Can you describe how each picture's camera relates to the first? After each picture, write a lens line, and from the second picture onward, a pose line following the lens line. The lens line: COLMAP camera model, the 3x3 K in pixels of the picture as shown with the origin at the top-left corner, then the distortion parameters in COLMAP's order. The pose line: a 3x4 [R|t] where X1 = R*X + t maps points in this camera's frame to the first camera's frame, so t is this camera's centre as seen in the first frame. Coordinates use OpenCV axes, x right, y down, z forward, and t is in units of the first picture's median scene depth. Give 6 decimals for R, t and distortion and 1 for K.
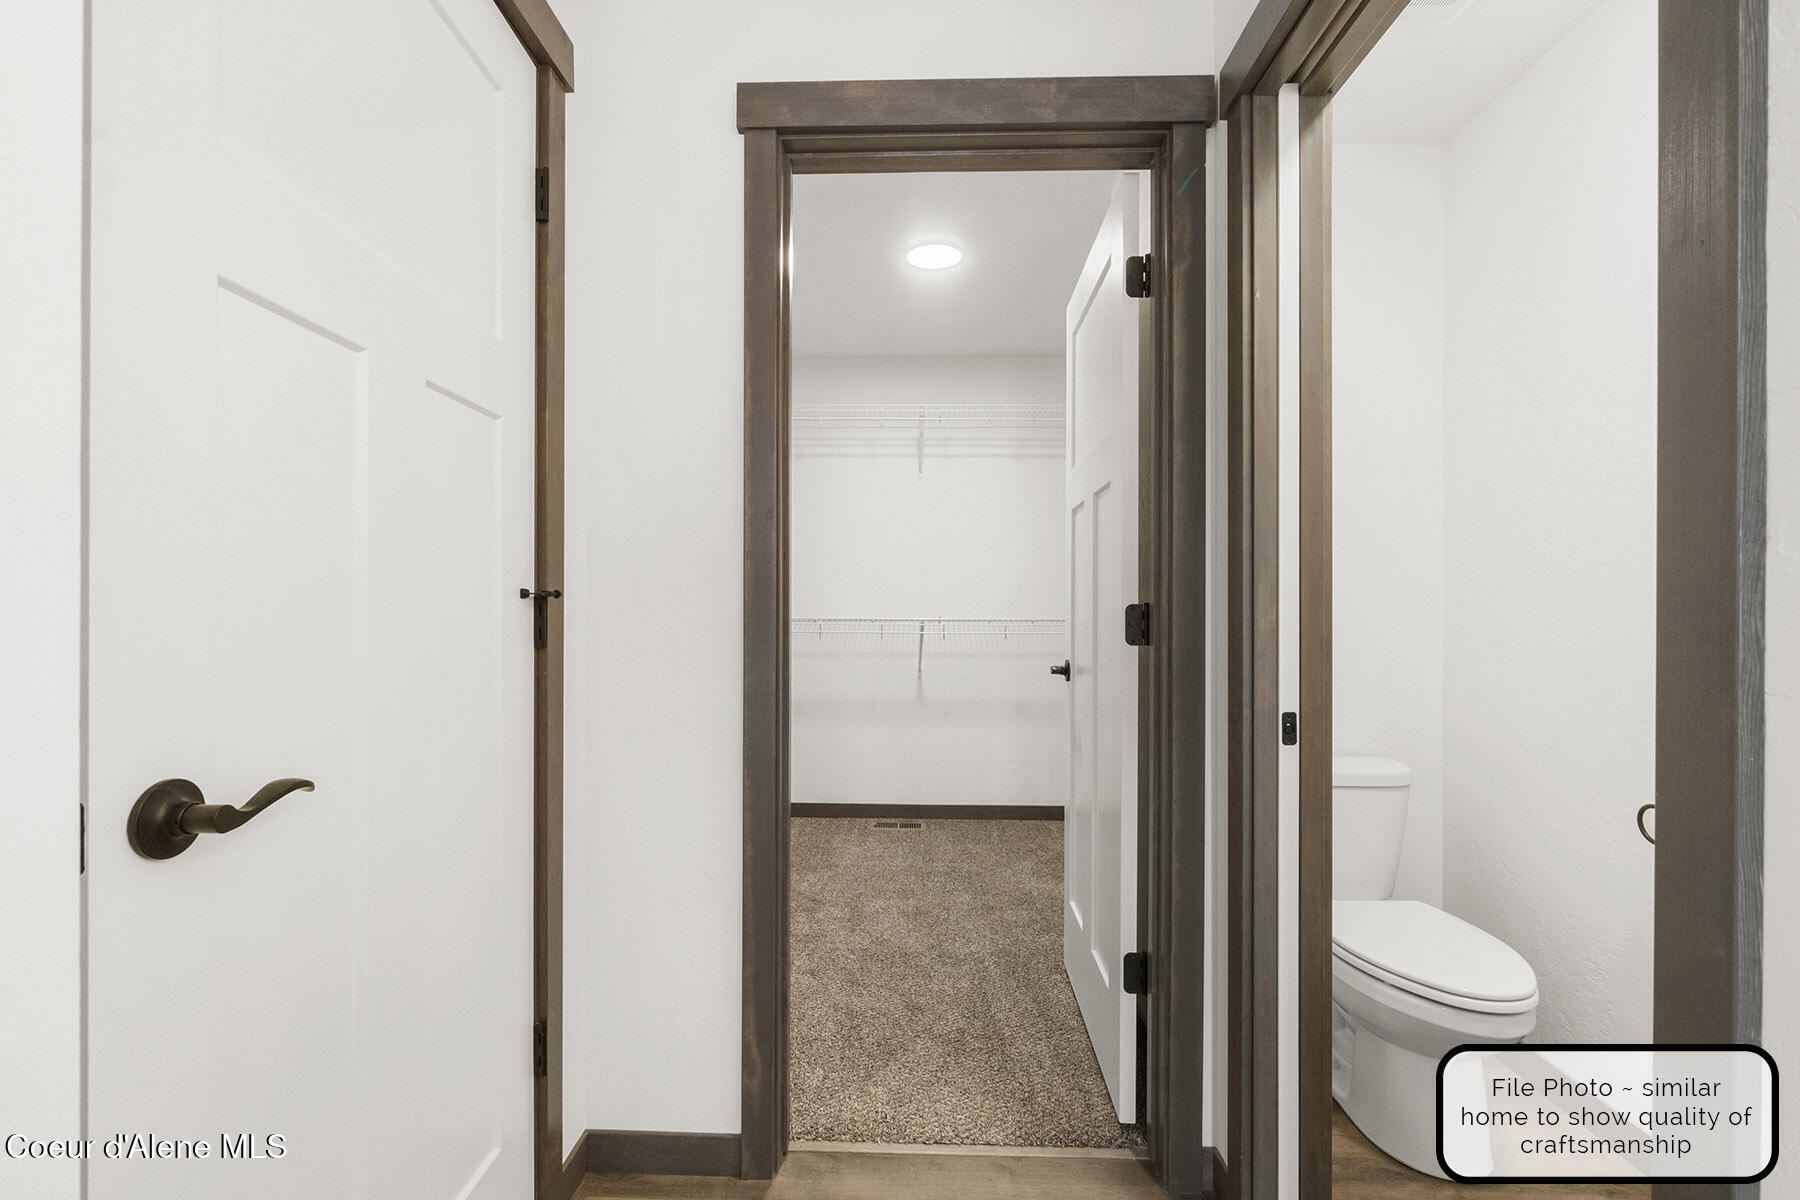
lens RADIAL K [[785.1, 0, 893.2], [0, 785.1, 601.6], [0, 0, 1]] dist [-0.002907, 0.000072]
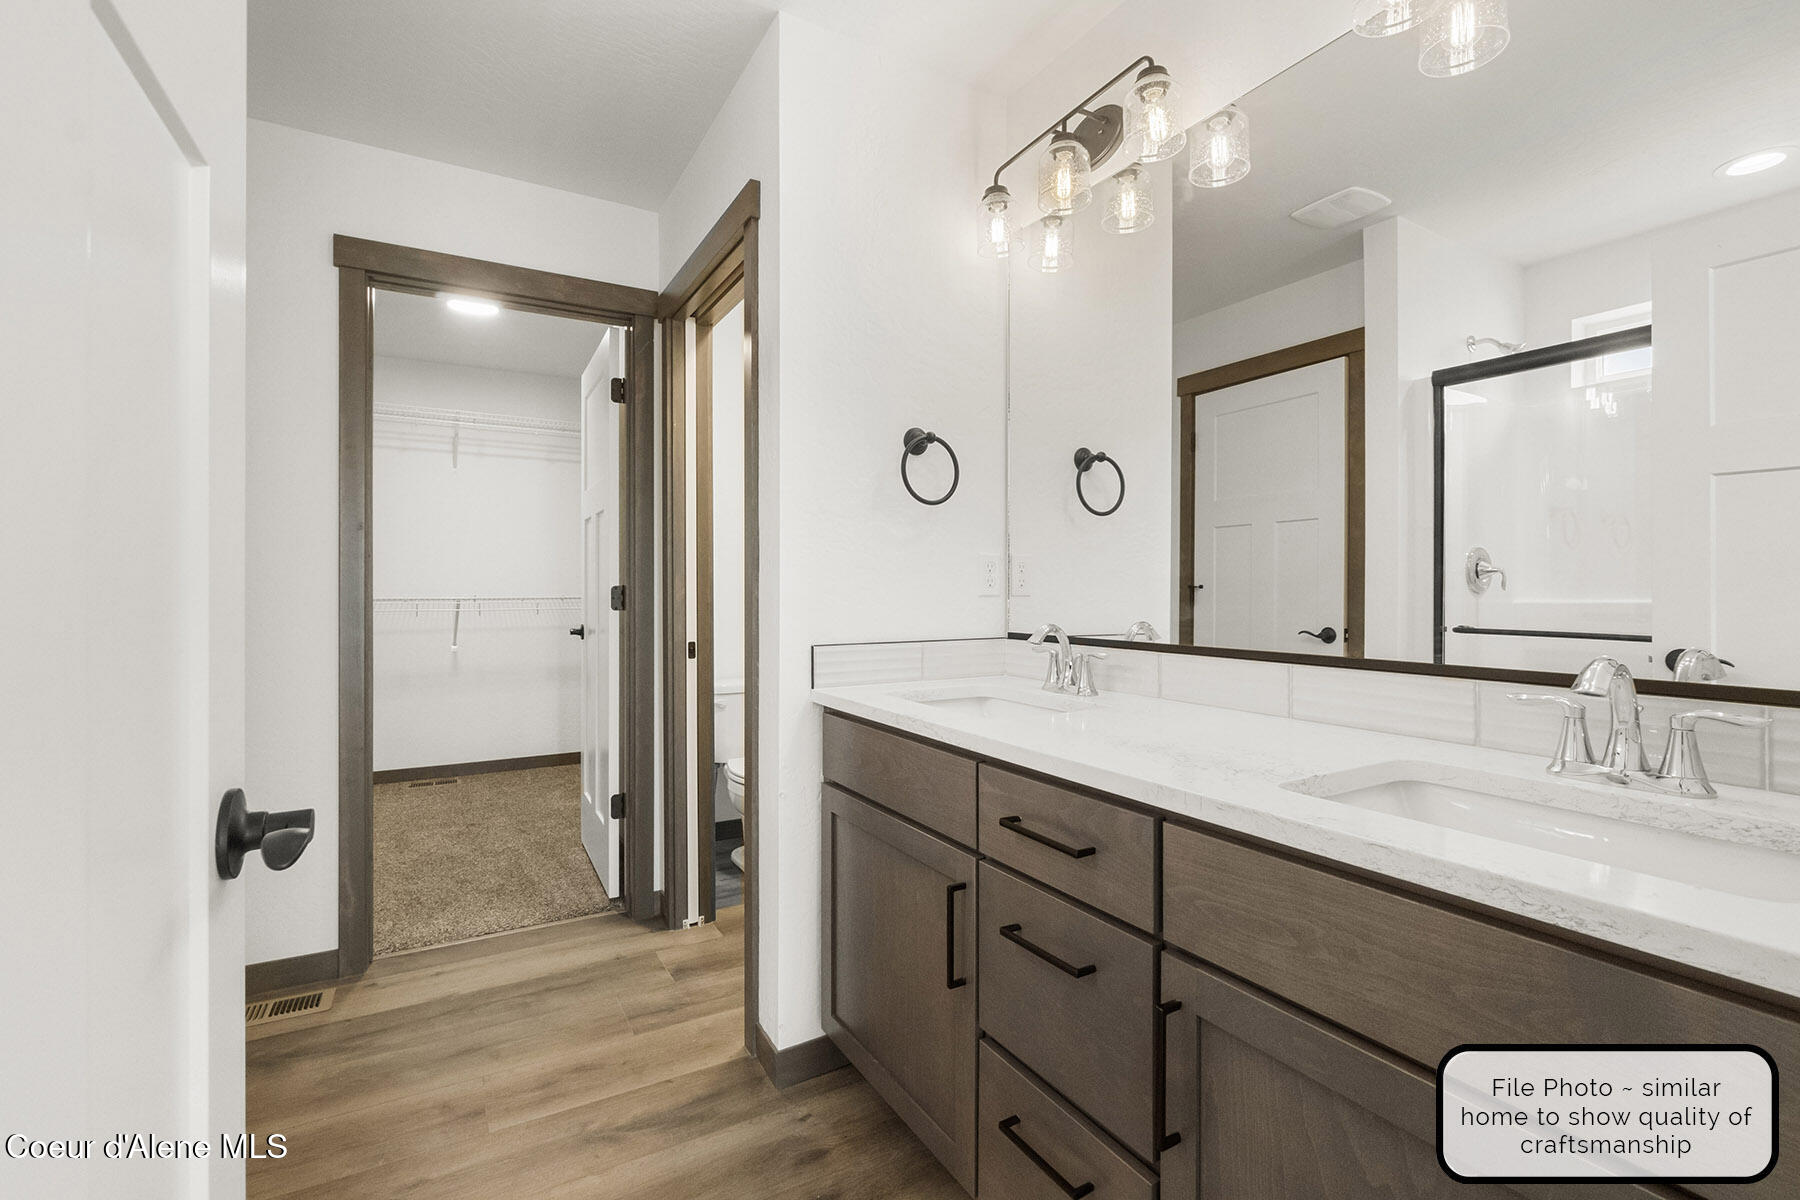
lens RADIAL K [[810.5, 0, 905.1], [0, 810.5, 581.4], [0, 0, 1]] dist [-0.003367, -0.000257]
pose [[0.846368, -0.003012, 0.532591, -0.089436], [0.001508, 0.999994, 0.003260, -0.010646], [-0.532597, -0.001956, 0.846367, -0.762138]]
